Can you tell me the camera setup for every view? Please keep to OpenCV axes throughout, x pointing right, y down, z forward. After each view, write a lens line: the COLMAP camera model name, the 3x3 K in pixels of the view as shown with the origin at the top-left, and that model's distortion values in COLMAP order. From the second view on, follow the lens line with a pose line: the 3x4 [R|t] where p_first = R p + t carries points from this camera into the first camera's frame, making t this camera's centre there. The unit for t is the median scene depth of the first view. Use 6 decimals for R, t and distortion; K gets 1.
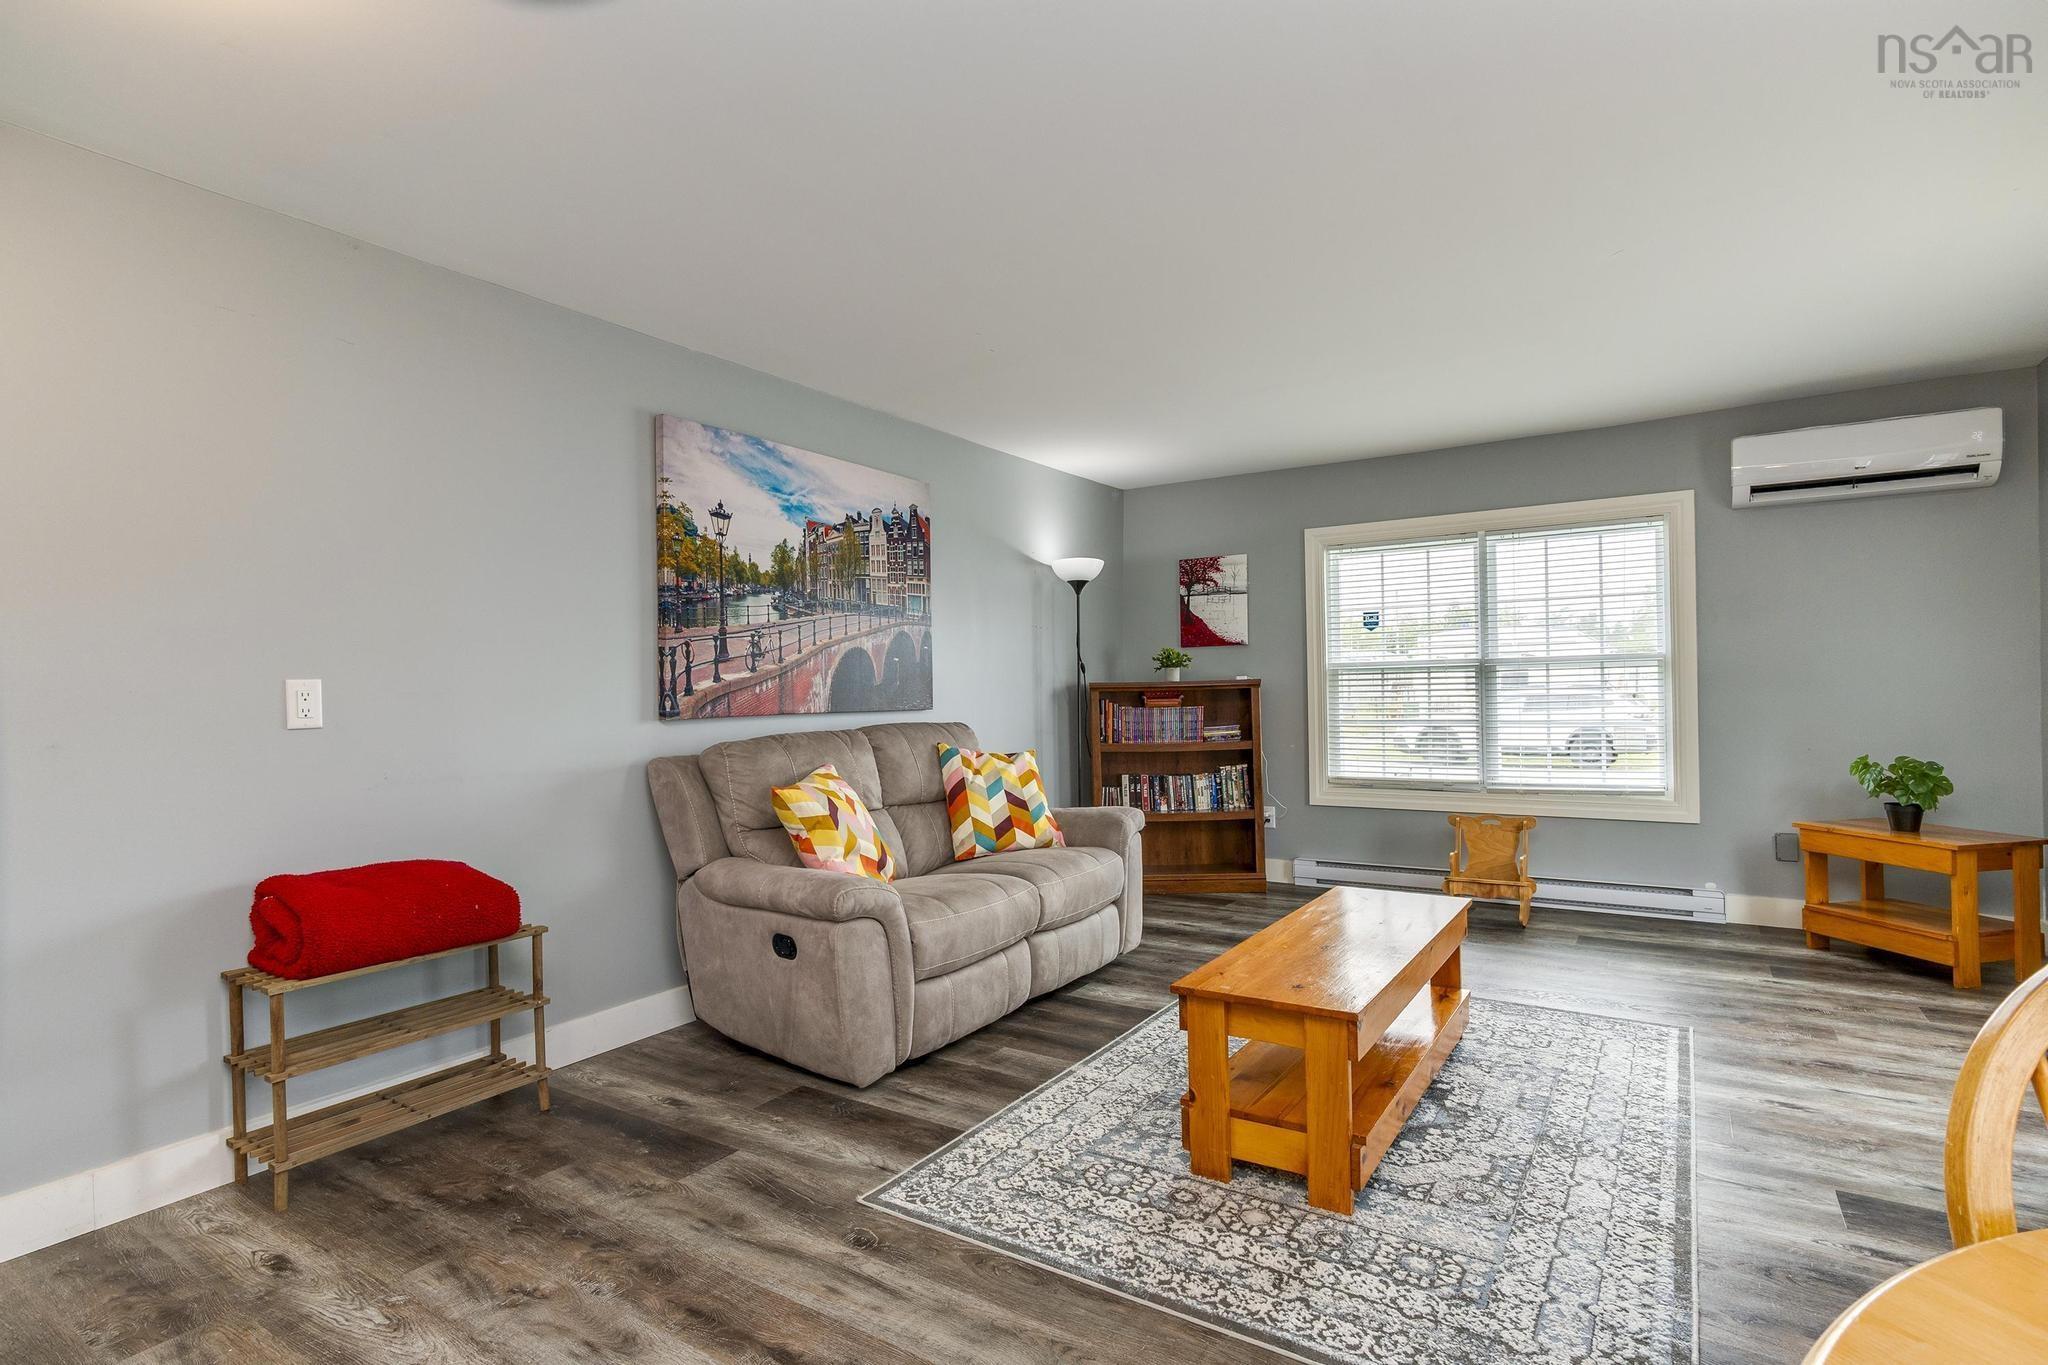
lens RADIAL K [[1005.3, 0, 1023.6], [0, 1005.3, 694.0], [0, 0, 1]] dist [-0.002495, 0.001415]
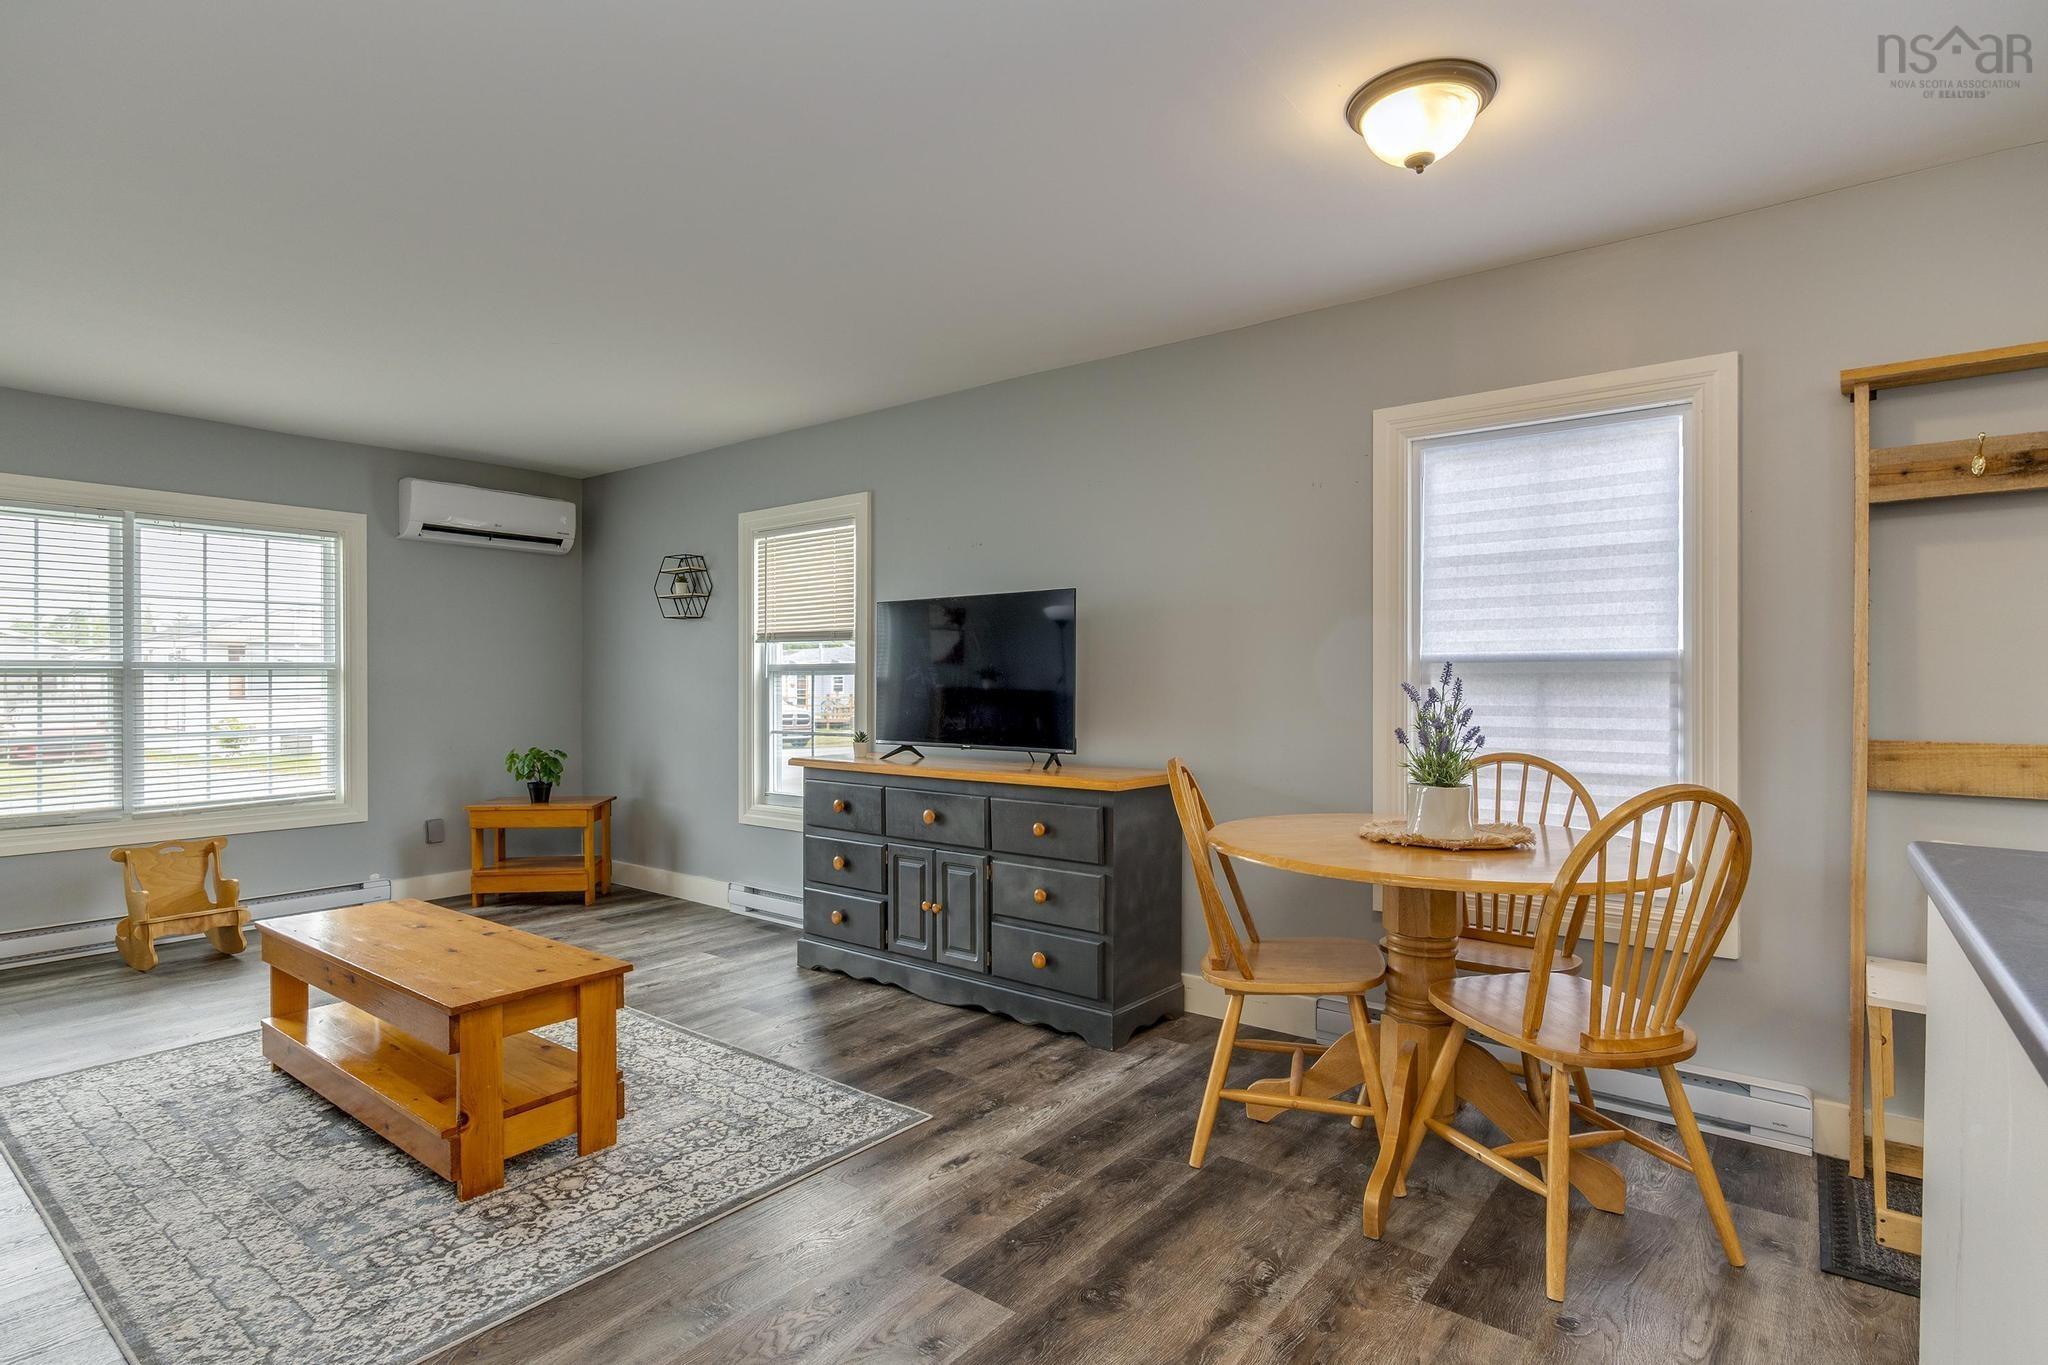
lens RADIAL K [[1034.4, 0, 1024.0], [0, 1034.4, 682.5], [0, 0, 1]] dist [-0.000171, 0.000576]
pose [[0.083998, 0.017286, 0.996316, -0.443104], [0.007076, 0.999814, -0.017943, 0.004644], [-0.996441, 0.008557, 0.083860, 0.222249]]
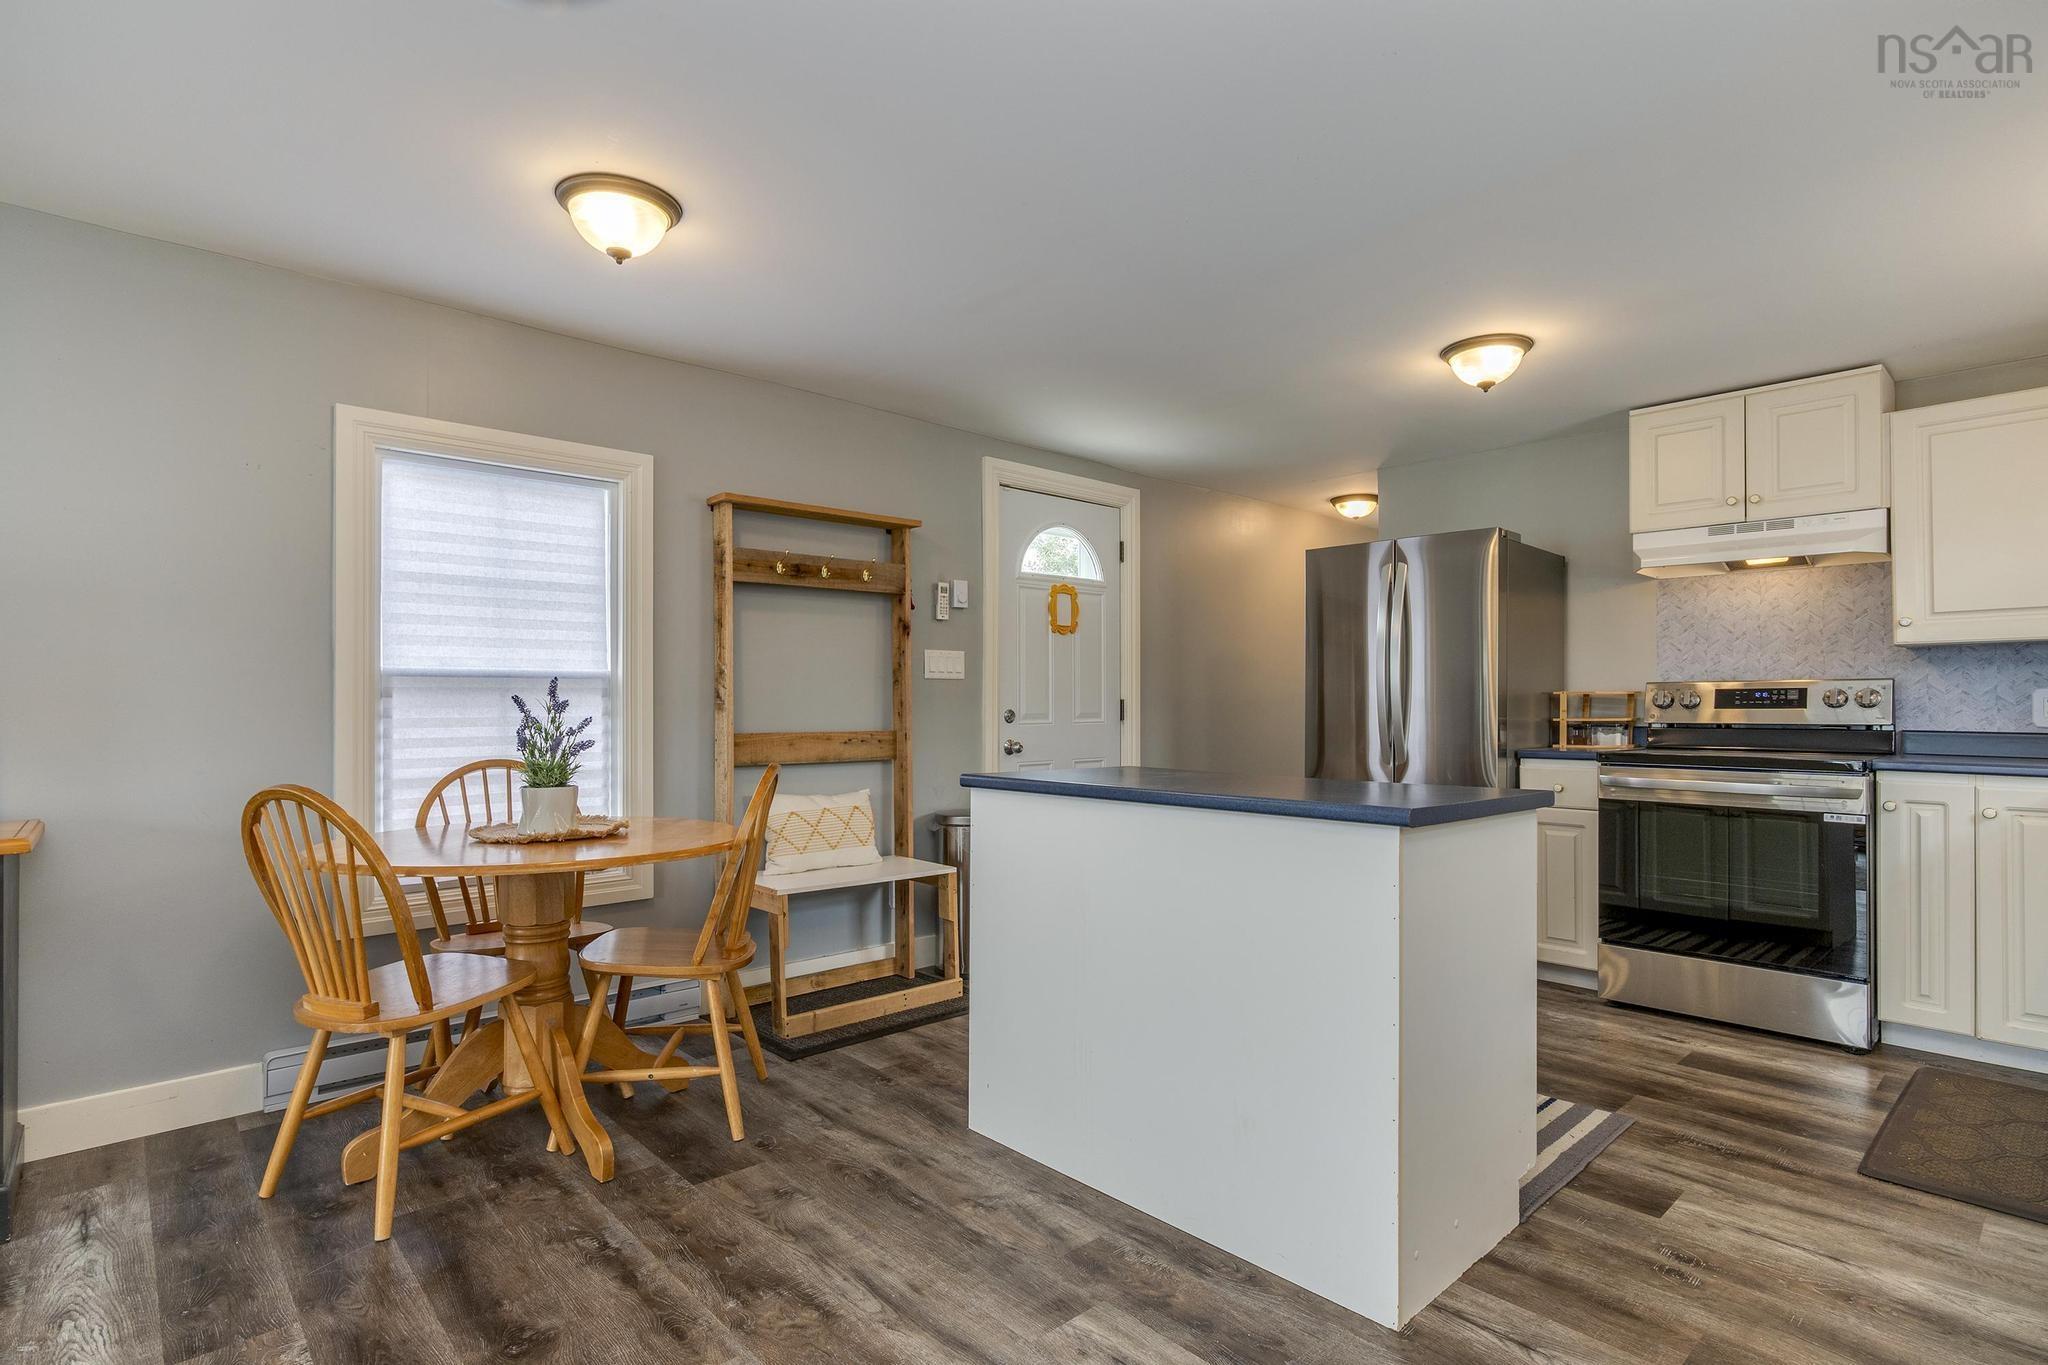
lens RADIAL K [[1005.3, 0, 1023.6], [0, 1005.3, 694.0], [0, 0, 1]] dist [-0.002495, 0.001415]
pose [[-0.968706, 0.019279, 0.247461, -0.283018], [0.019272, 0.999811, -0.002454, 0.002577], [-0.247461, 0.002392, -0.968895, 0.596459]]
